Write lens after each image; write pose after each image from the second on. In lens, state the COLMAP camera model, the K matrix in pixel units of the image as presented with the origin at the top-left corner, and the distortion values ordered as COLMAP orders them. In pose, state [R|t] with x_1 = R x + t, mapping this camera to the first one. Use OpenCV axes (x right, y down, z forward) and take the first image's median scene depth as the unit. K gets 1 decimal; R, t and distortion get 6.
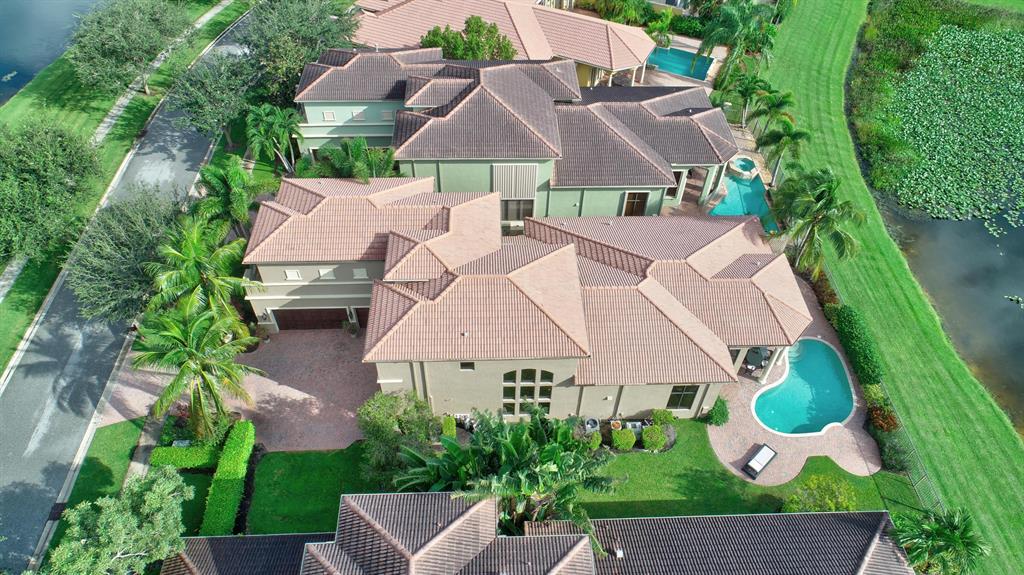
lens RADIAL K [[689.3, 0, 509.5], [0, 689.3, 291.4], [0, 0, 1]] dist [-0.003974, -0.007924]
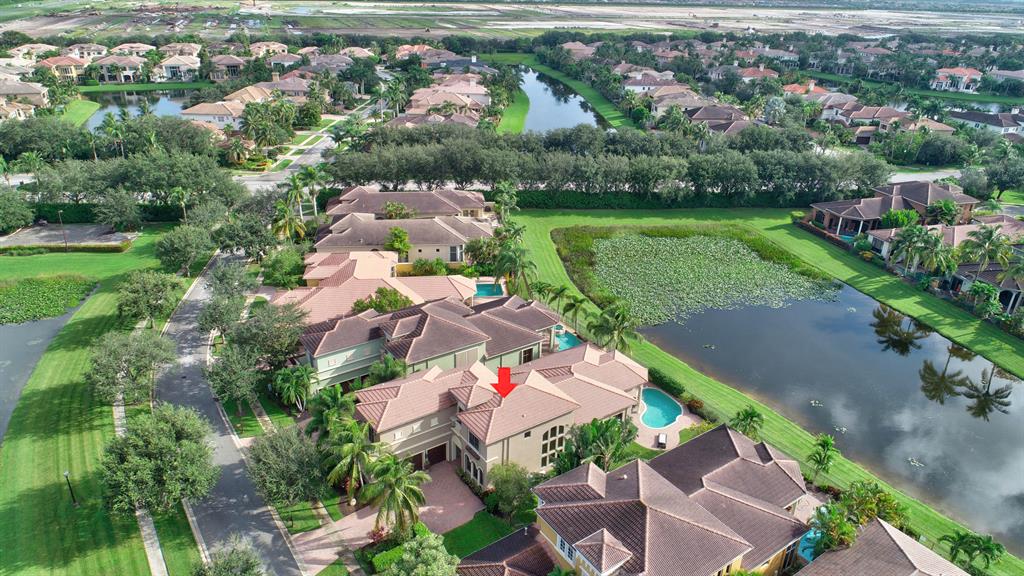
lens RADIAL K [[689.3, 0, 514.4], [0, 689.3, 285.1], [0, 0, 1]] dist [-0.003974, -0.007924]
pose [[0.841970, -0.223072, 0.491249, -0.705858], [0.394563, 0.875598, -0.278655, 0.200267], [-0.367976, 0.428448, 0.825243, -0.533196]]
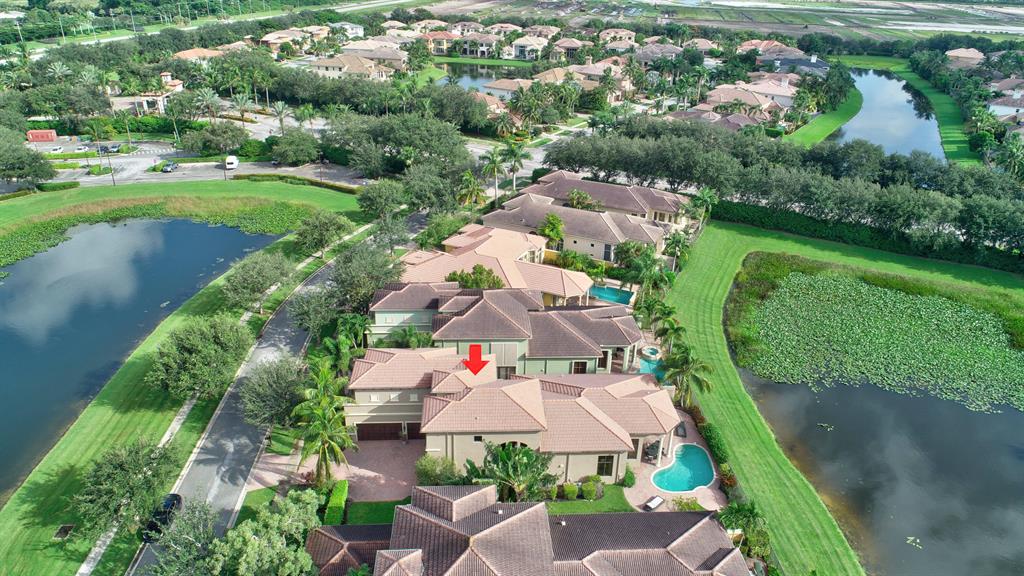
lens RADIAL K [[689.3, 0, 510.7], [0, 689.3, 283.8], [0, 0, 1]] dist [-0.003974, -0.007924]
pose [[0.999808, -0.004302, 0.019138, -0.007447], [0.011171, 0.926858, -0.375246, 0.311596], [-0.016124, 0.375387, 0.926728, -0.602613]]
